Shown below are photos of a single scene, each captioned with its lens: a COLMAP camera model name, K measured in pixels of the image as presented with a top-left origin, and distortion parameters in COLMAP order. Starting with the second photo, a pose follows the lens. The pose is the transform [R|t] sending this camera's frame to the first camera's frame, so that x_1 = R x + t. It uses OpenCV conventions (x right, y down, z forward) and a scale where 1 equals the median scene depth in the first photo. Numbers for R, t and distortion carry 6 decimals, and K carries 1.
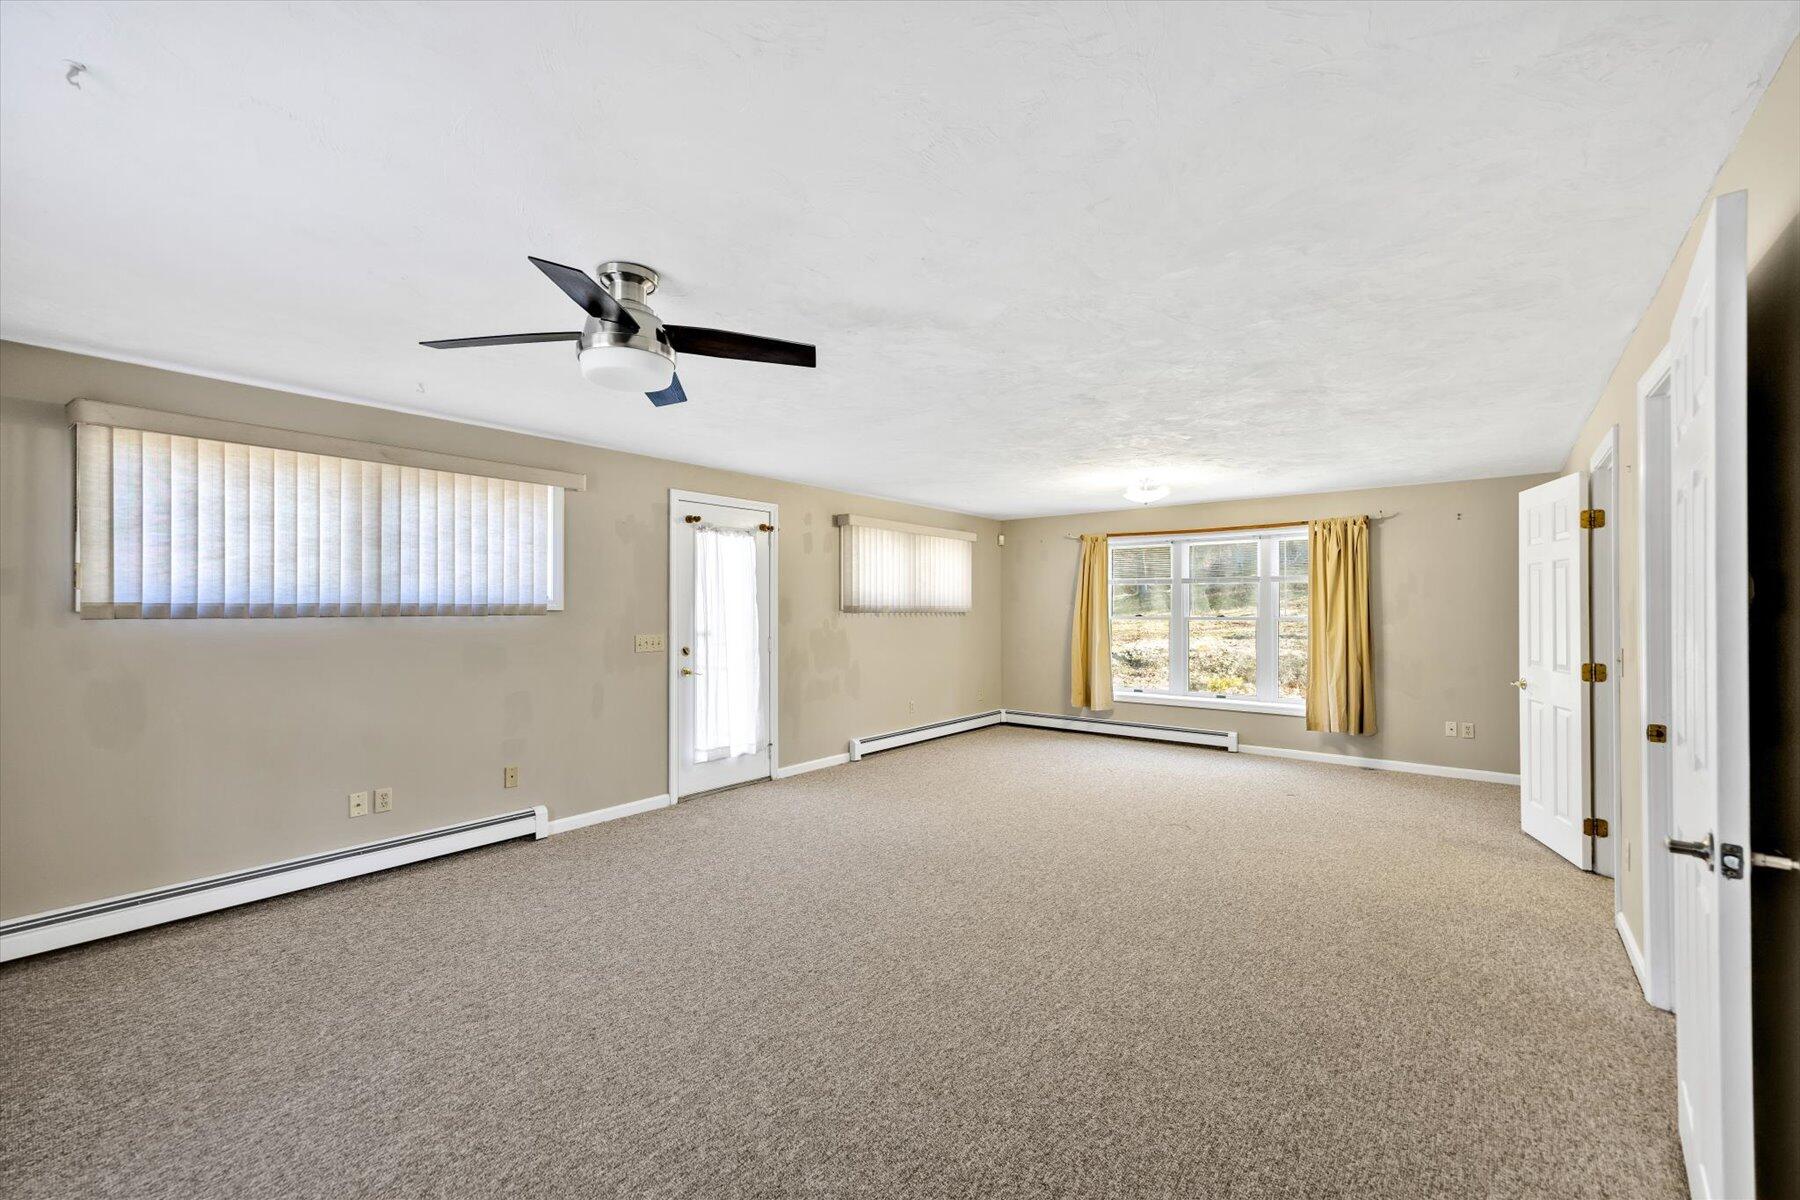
lens RADIAL K [[729.6, 0, 895.3], [0, 729.6, 594.7], [0, 0, 1]] dist [0.004370, -0.000160]
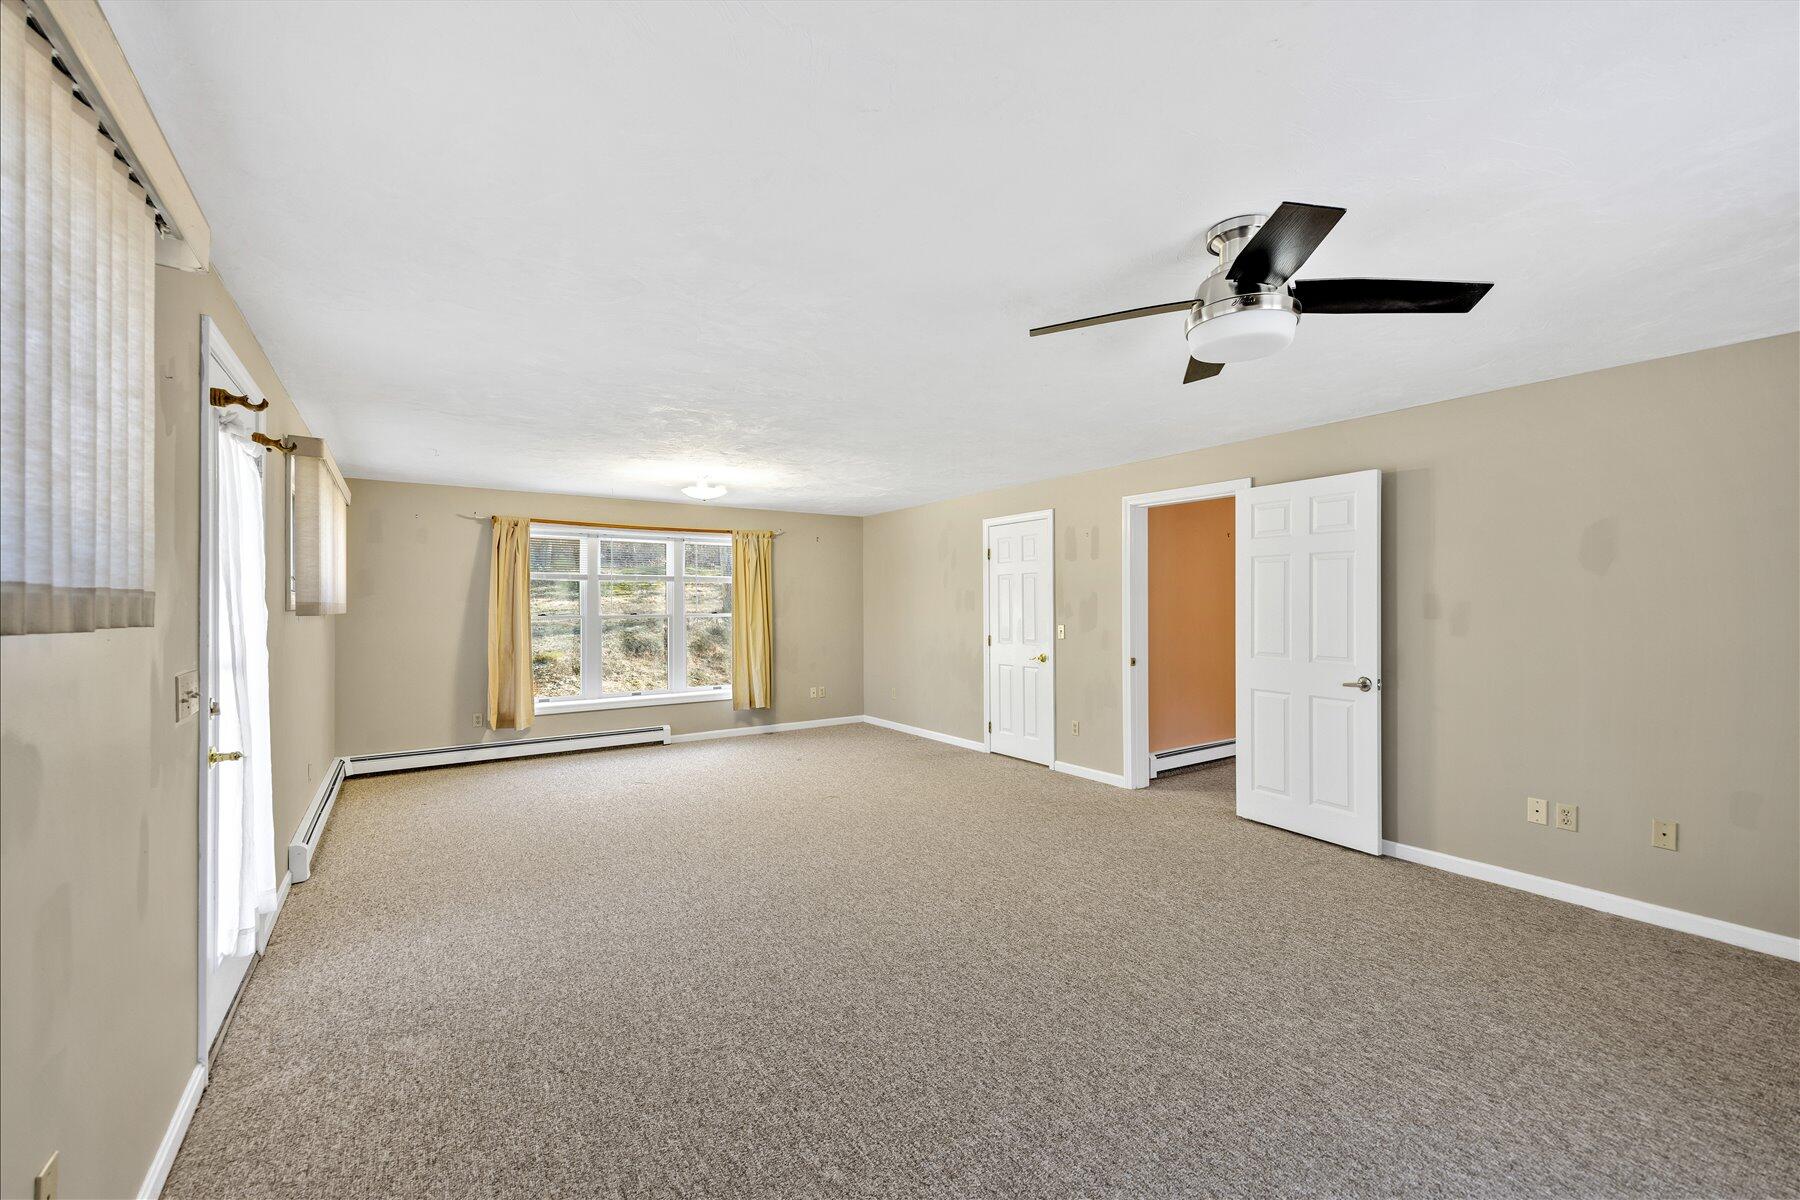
lens RADIAL K [[729.6, 0, 909.1], [0, 729.6, 617.7], [0, 0, 1]] dist [0.004370, -0.000160]
pose [[0.285597, -0.017677, 0.958187, -0.539082], [-0.011888, 0.999688, 0.021986, 0.009973], [-0.958276, -0.017670, 0.285297, 0.466407]]
